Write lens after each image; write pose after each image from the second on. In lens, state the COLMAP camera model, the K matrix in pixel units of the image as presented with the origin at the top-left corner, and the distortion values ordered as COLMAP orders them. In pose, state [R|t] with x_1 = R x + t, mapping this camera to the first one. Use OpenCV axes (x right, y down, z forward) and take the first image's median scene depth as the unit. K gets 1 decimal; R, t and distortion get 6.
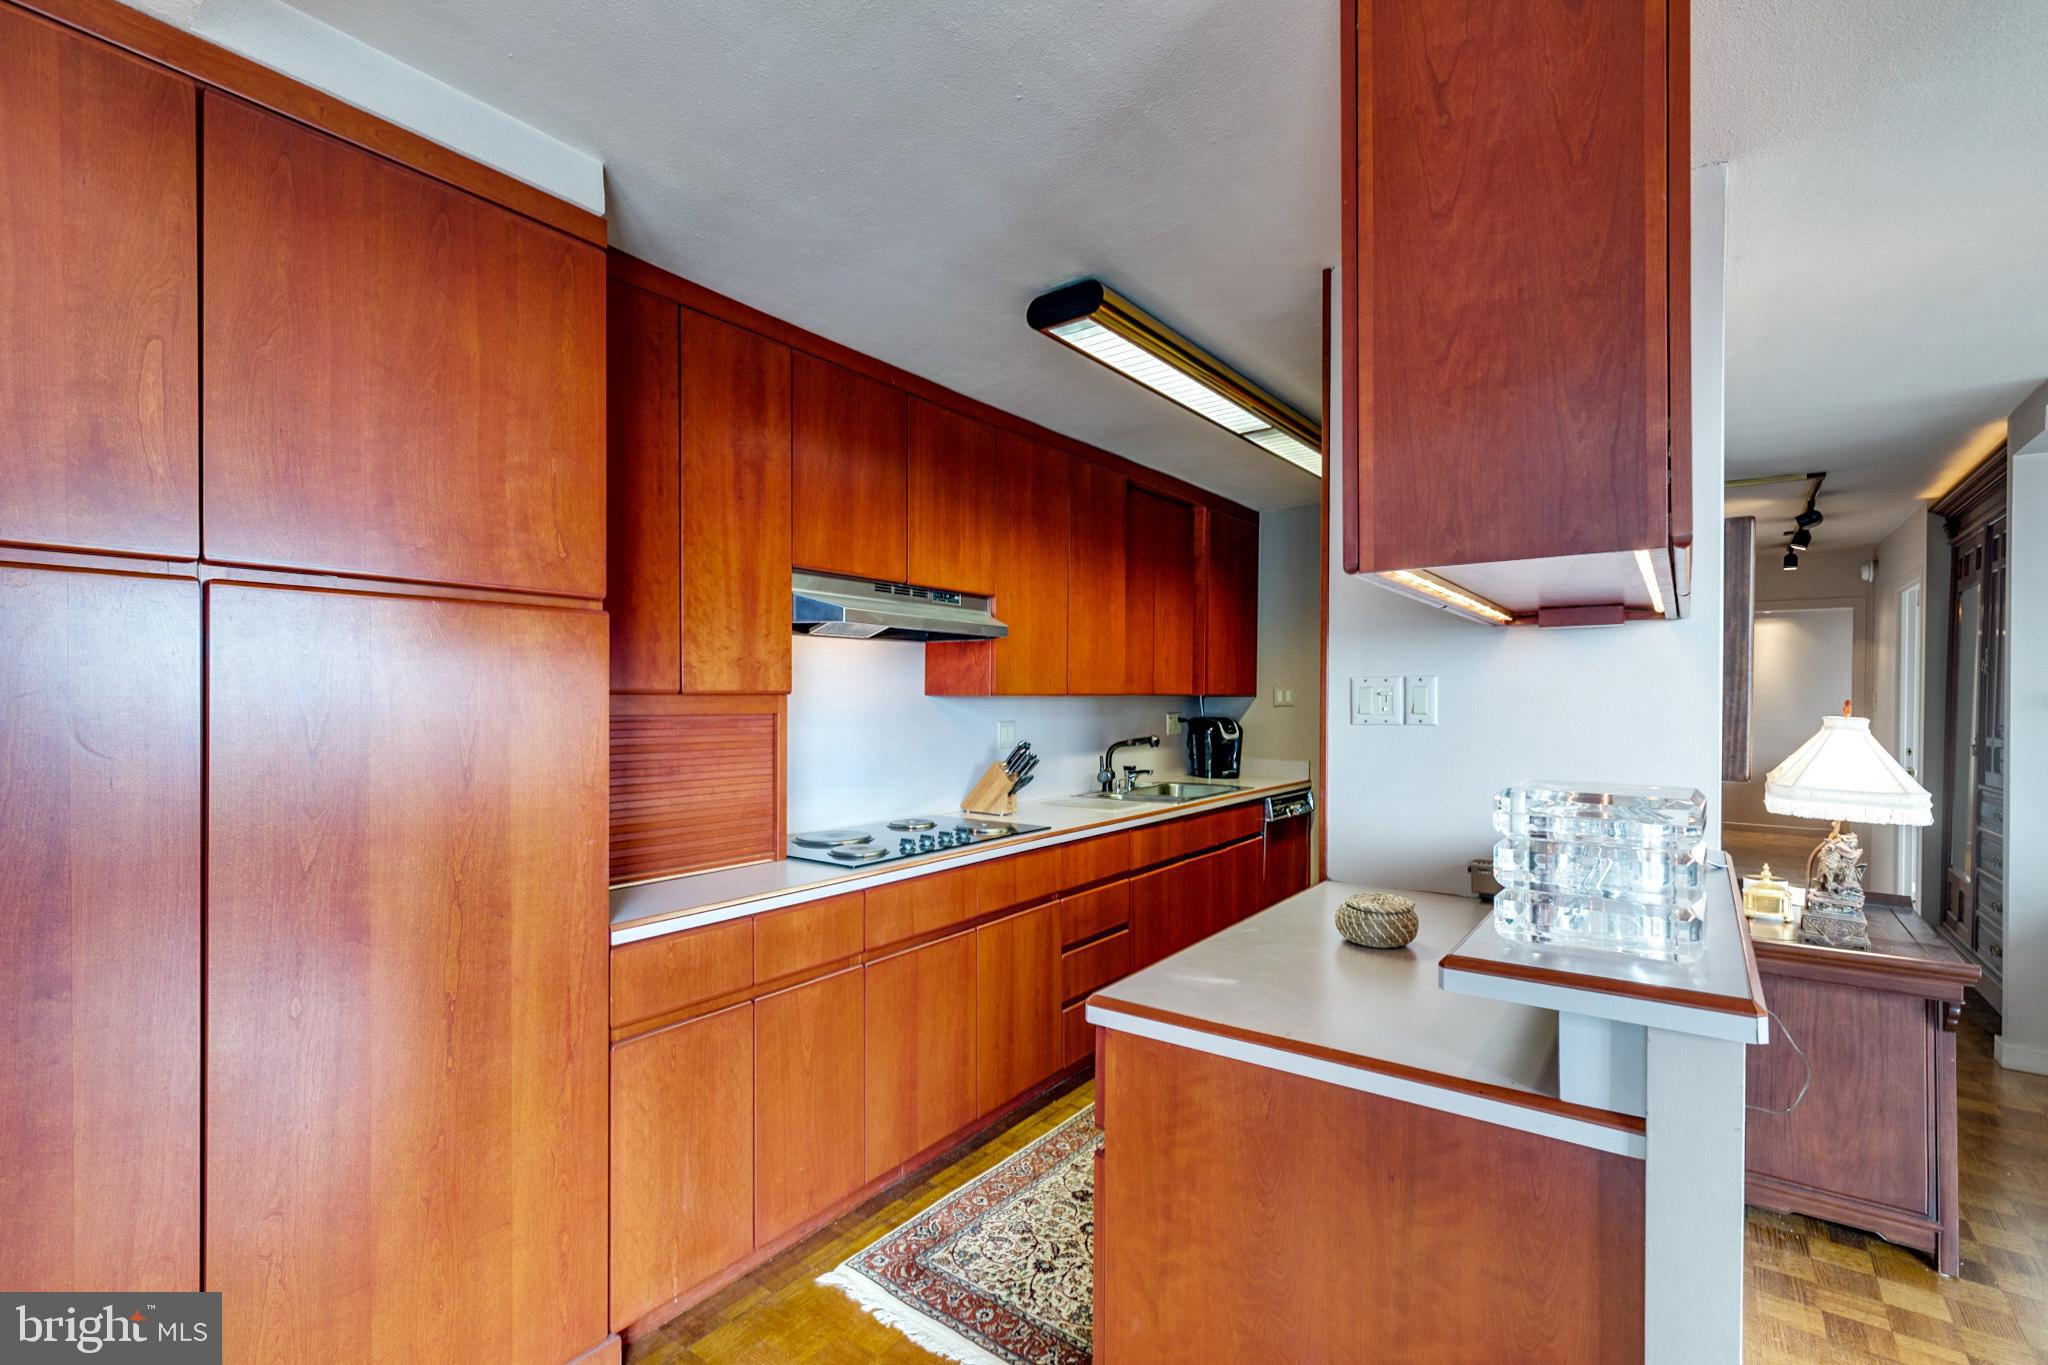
lens RADIAL K [[954.3, 0, 1045.0], [0, 954.3, 699.3], [0, 0, 1]] dist [0.002082, -0.000957]
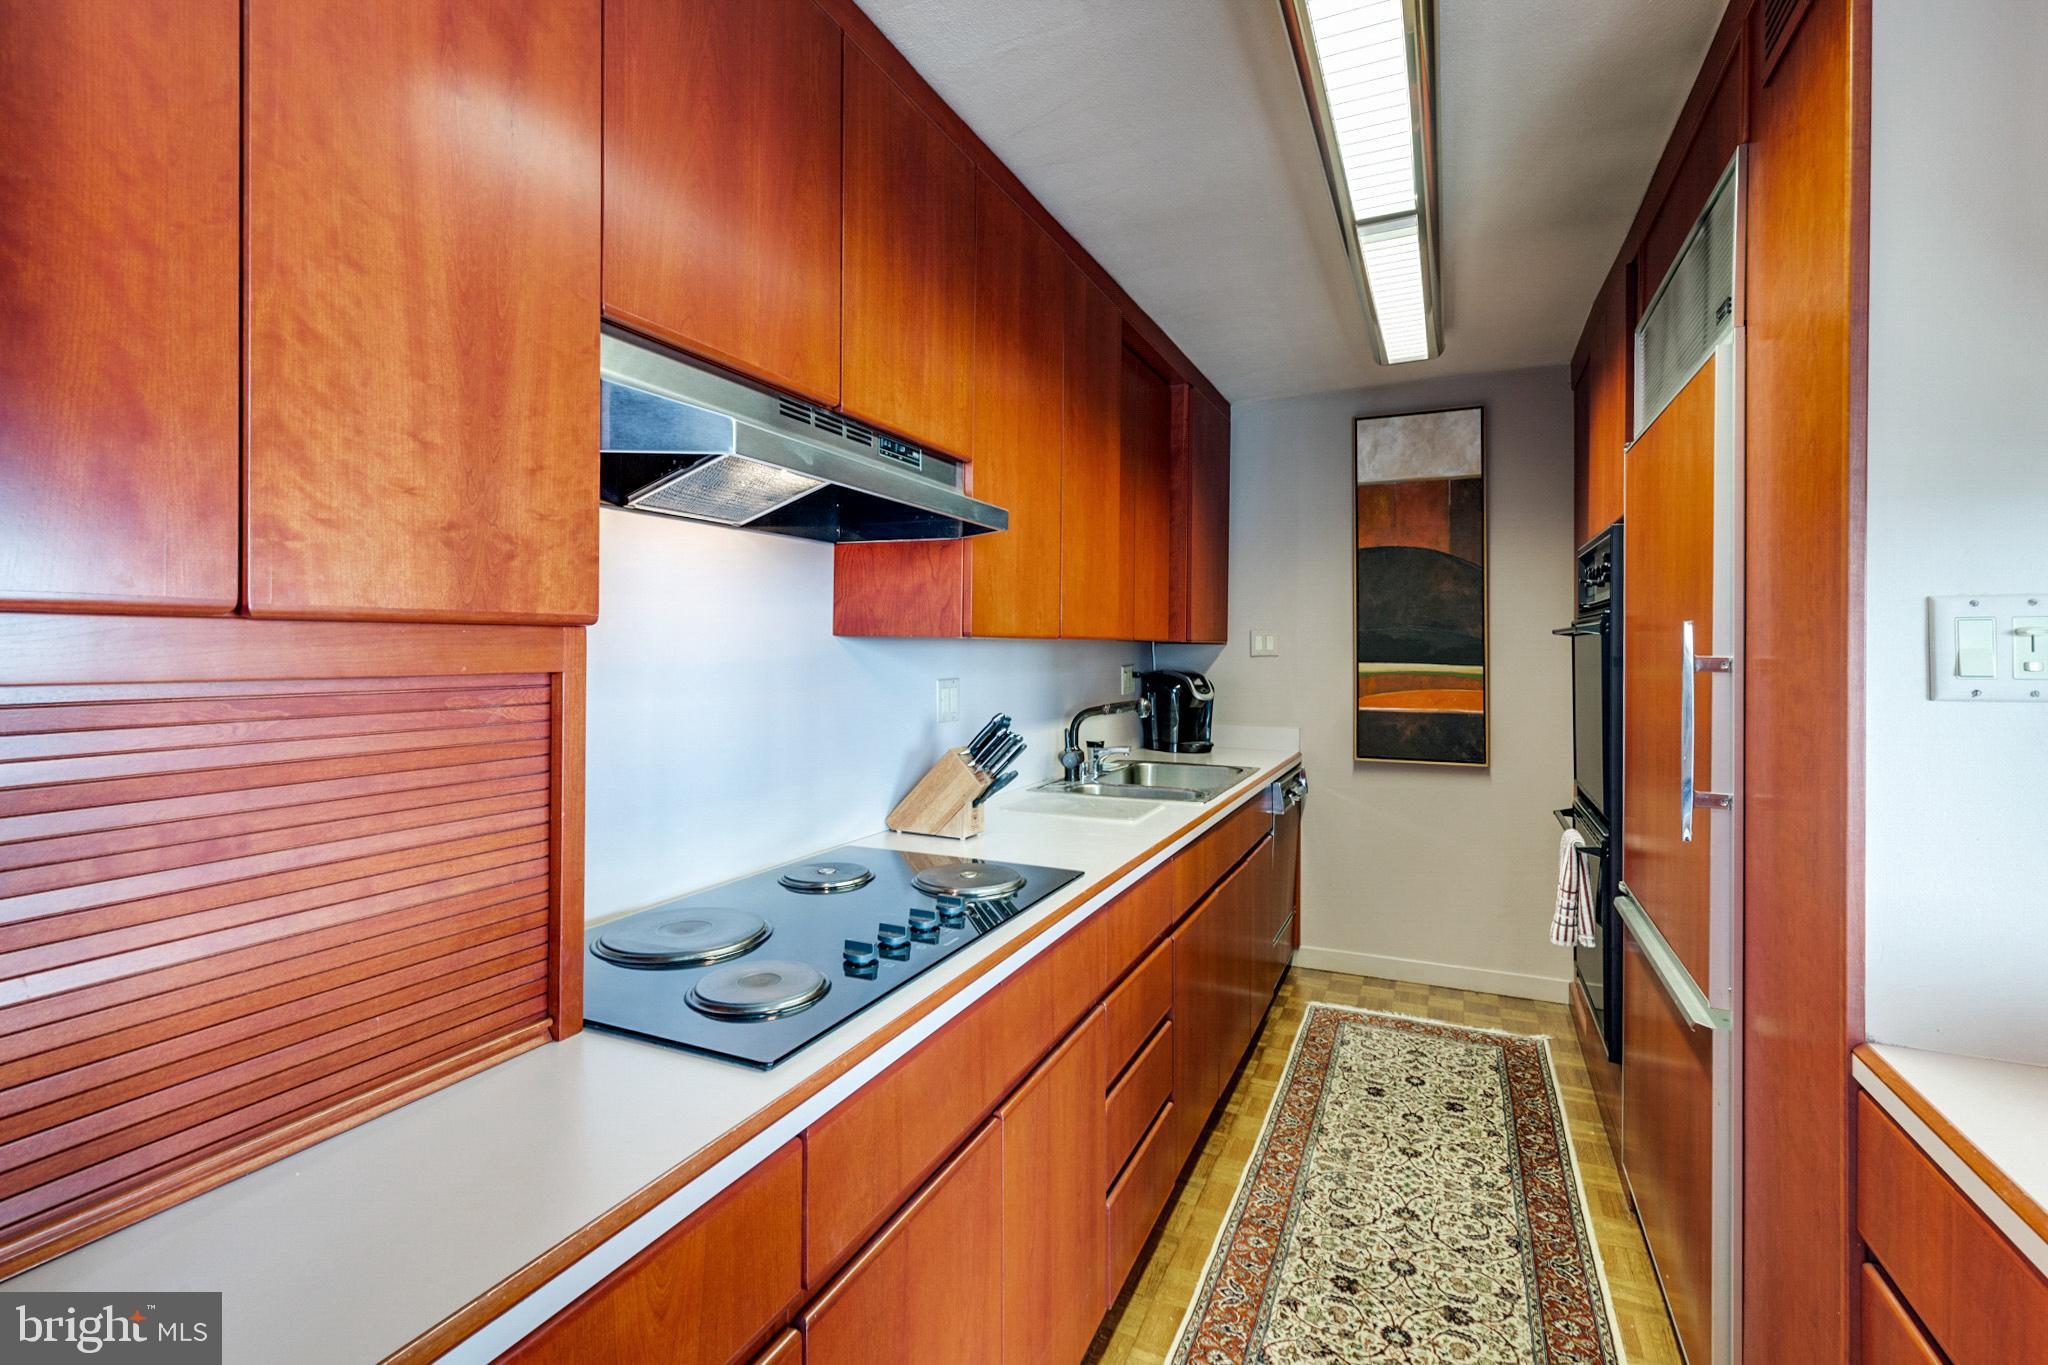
lens RADIAL K [[954.3, 0, 1034.2], [0, 954.3, 648.8], [0, 0, 1]] dist [0.002082, -0.000957]
pose [[0.980831, 0.005138, 0.194793, -0.139542], [-0.005184, 0.999987, -0.000275, 0.003511], [-0.194791, -0.000740, 0.980844, 0.485208]]
